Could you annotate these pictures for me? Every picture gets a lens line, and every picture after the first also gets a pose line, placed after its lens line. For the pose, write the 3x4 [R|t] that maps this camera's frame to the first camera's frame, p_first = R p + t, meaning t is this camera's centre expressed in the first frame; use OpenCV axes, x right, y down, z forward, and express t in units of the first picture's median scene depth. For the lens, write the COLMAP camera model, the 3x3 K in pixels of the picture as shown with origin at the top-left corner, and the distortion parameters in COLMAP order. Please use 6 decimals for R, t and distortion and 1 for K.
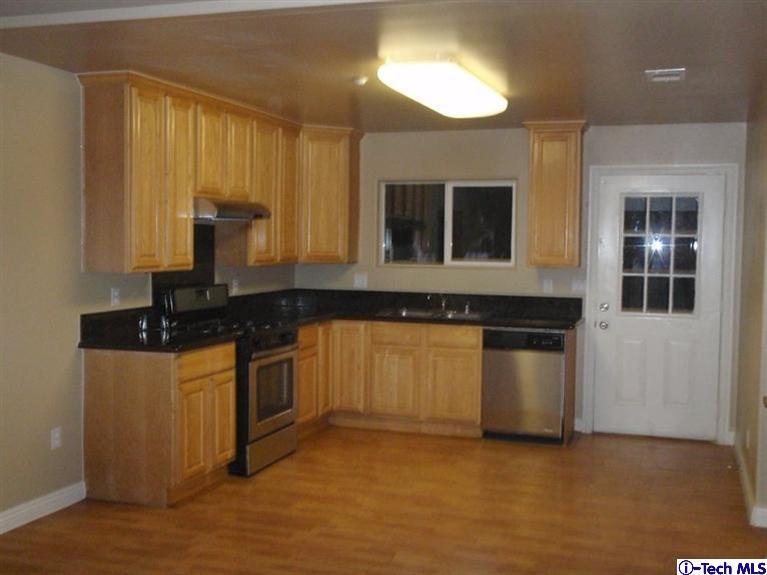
lens RADIAL K [[895.8, 0, 383.4], [0, 895.8, 288.9], [0, 0, 1]] dist [0.053716, 0.000000]
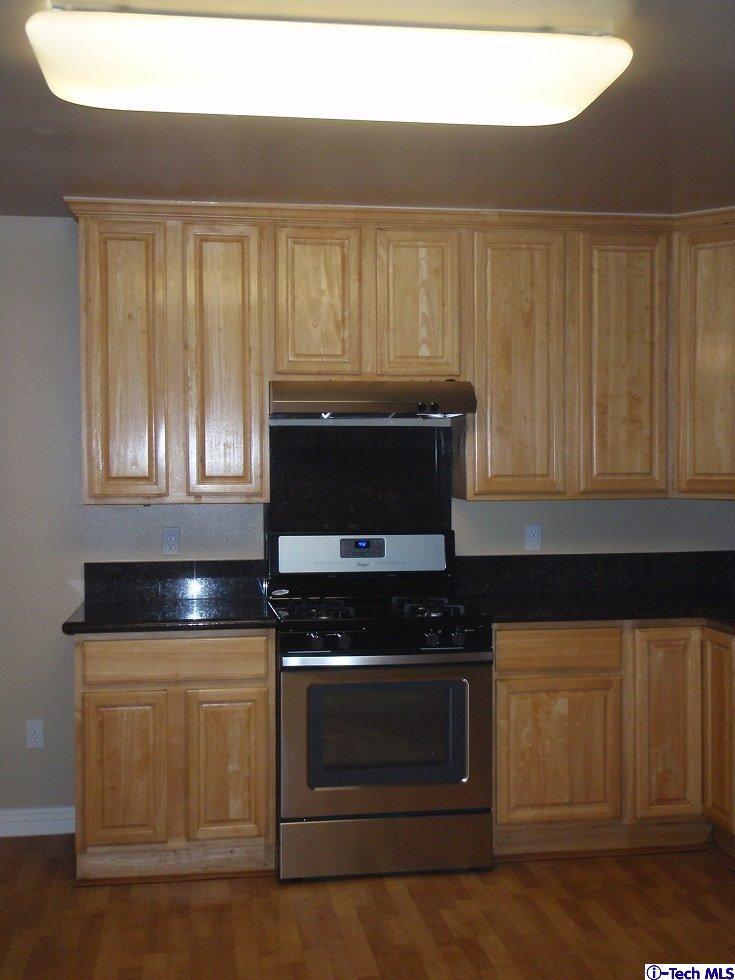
lens RADIAL K [[1144.6, 0, 367.7], [0, 1144.6, 494.1], [0, 0, 1]] dist [0.053716, 0.000000]
pose [[0.452026, 0.013995, -0.891895, 0.499910], [-0.039278, 0.999219, -0.004228, -0.027070], [0.891139, 0.036943, 0.452223, 0.720156]]
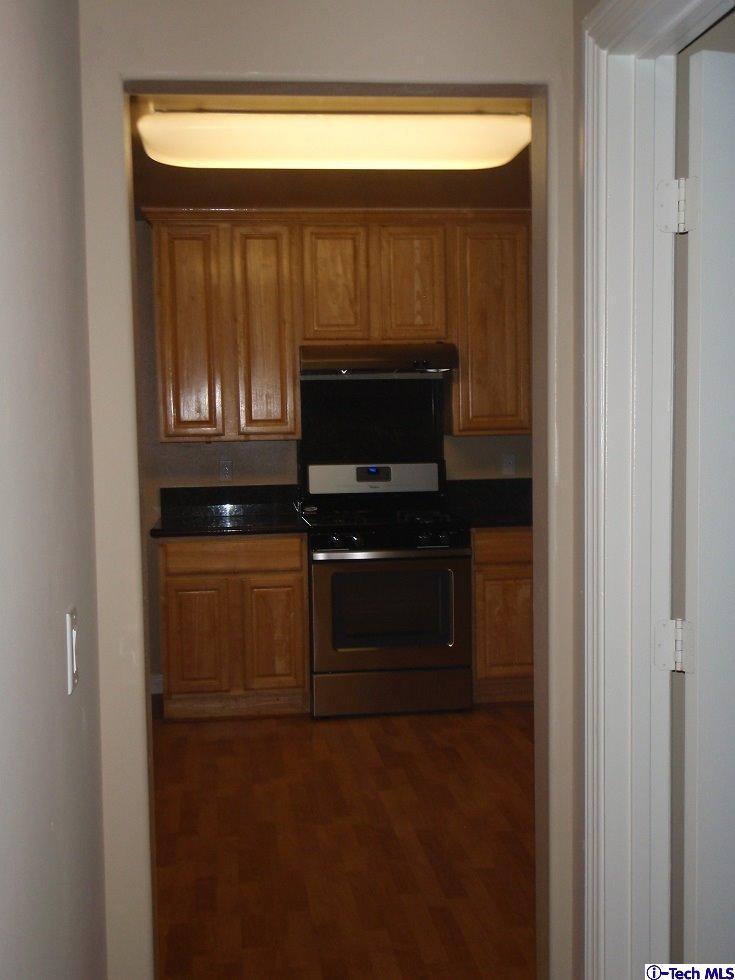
lens RADIAL K [[1144.6, 0, 363.0], [0, 1144.6, 510.8], [0, 0, 1]] dist [0.053716, 0.000000]
pose [[0.419880, 0.052880, -0.906038, 0.720272], [-0.024794, 0.998597, 0.046792, -0.007879], [0.907241, 0.002817, 0.420602, 0.636280]]
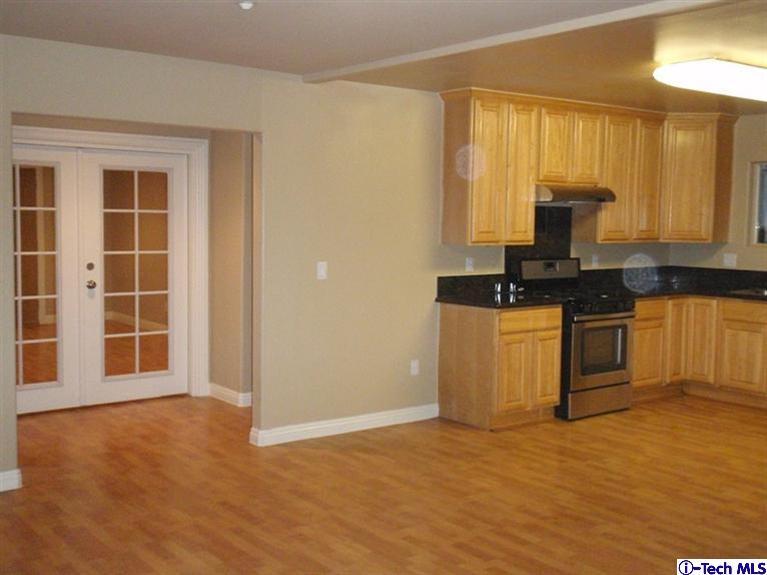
lens RADIAL K [[895.8, 0, 381.6], [0, 895.8, 285.1], [0, 0, 1]] dist [0.053716, 0.000000]
pose [[0.839877, 0.043249, -0.541051, 0.274770], [-0.034793, 0.999060, 0.025850, 0.009173], [0.541661, -0.002886, 0.840592, -0.128131]]
